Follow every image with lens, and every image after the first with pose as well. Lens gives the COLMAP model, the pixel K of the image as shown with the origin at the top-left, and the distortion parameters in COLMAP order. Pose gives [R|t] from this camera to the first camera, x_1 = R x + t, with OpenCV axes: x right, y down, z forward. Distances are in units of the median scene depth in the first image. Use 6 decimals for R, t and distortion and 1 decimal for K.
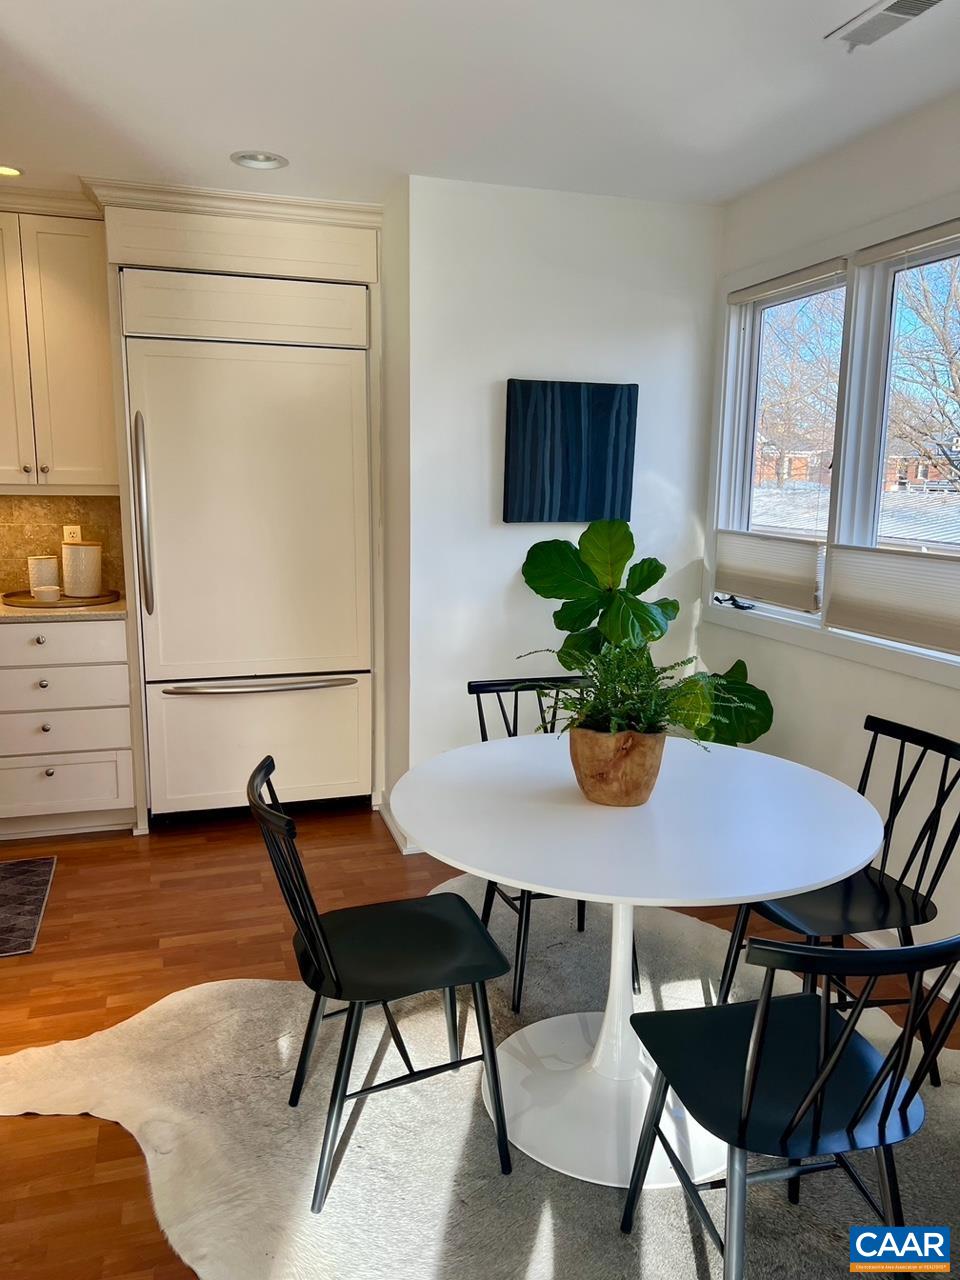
lens RADIAL K [[961.0, 0, 481.5], [0, 961.0, 640.3], [0, 0, 1]] dist [0.028583, -0.021761]
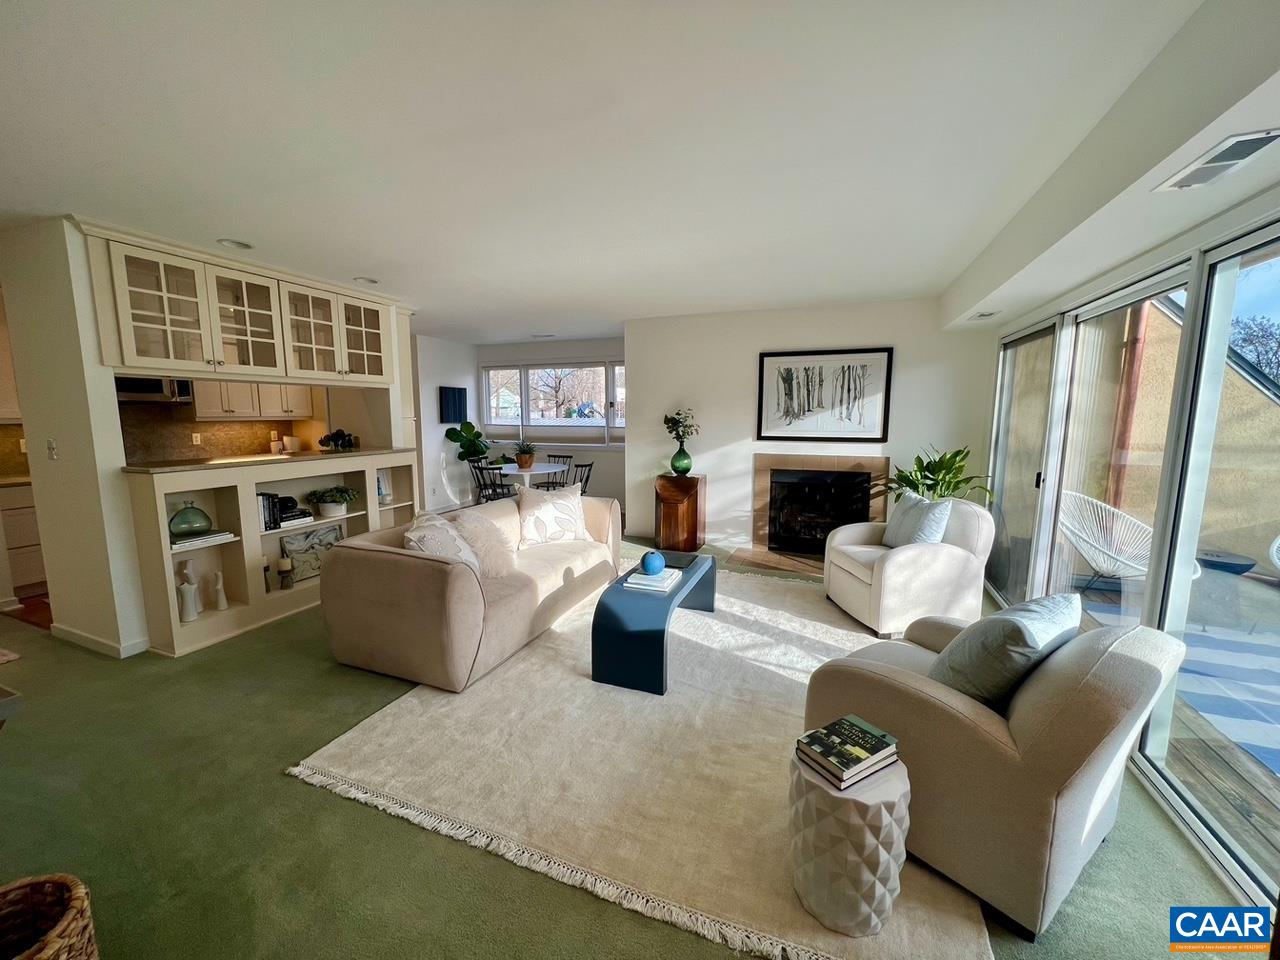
lens RADIAL K [[511.6, 0, 635.9], [0, 511.6, 478.3], [0, 0, 1]] dist [0.001188, 0.000026]
pose [[0.634570, -0.112489, 0.764635, -1.050286], [0.135676, 0.990201, 0.033076, 0.127349], [-0.760863, 0.082753, 0.643614, -0.856915]]
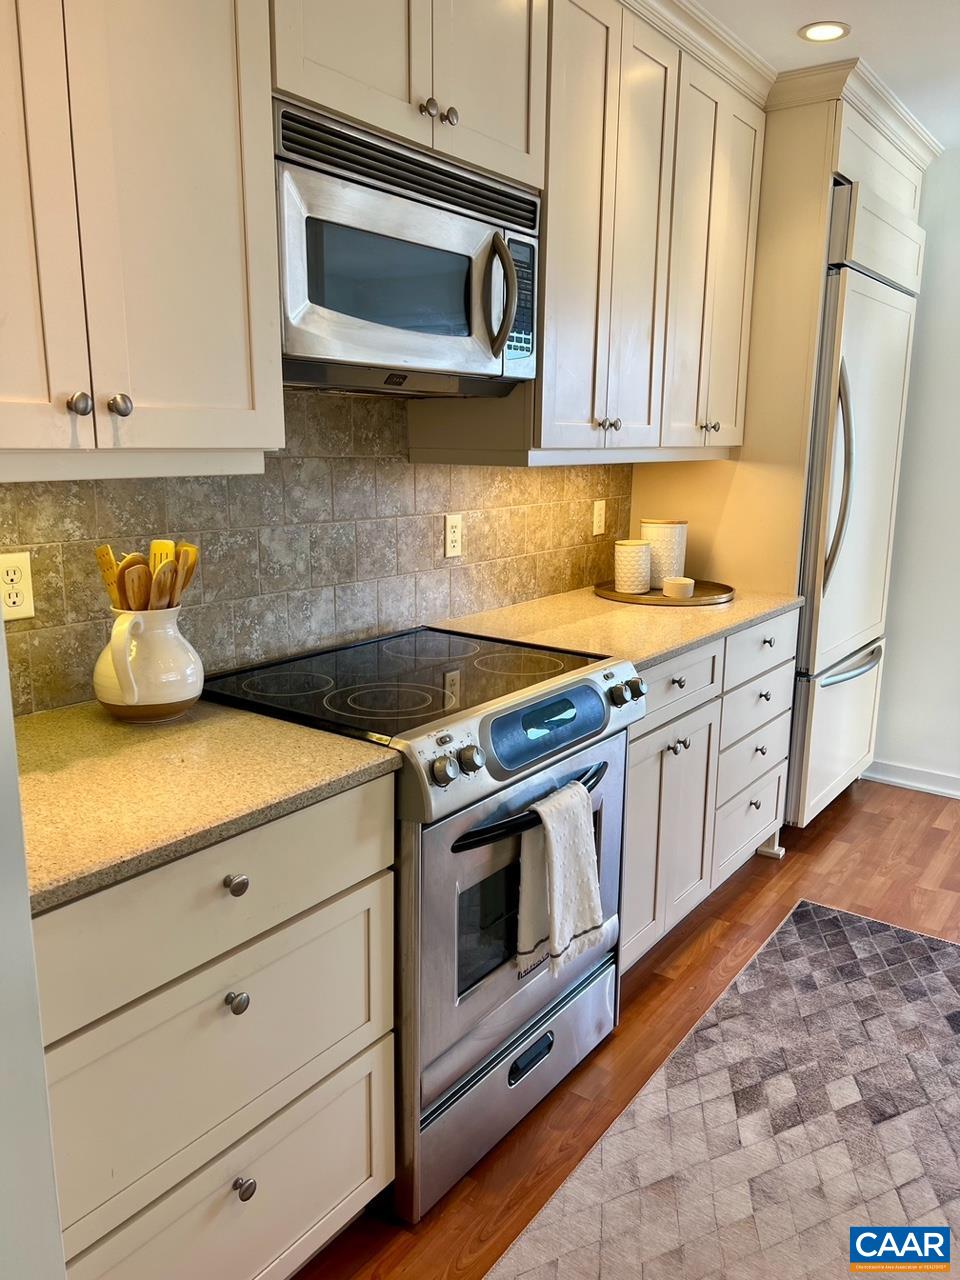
lens RADIAL K [[961.0, 0, 476.5], [0, 961.0, 642.7], [0, 0, 1]] dist [0.028583, -0.021761]
pose [[0.807406, -0.129482, 0.575613, -1.118529], [0.103161, 0.991574, 0.078348, -0.088278], [-0.580907, -0.003878, 0.813961, 0.492403]]
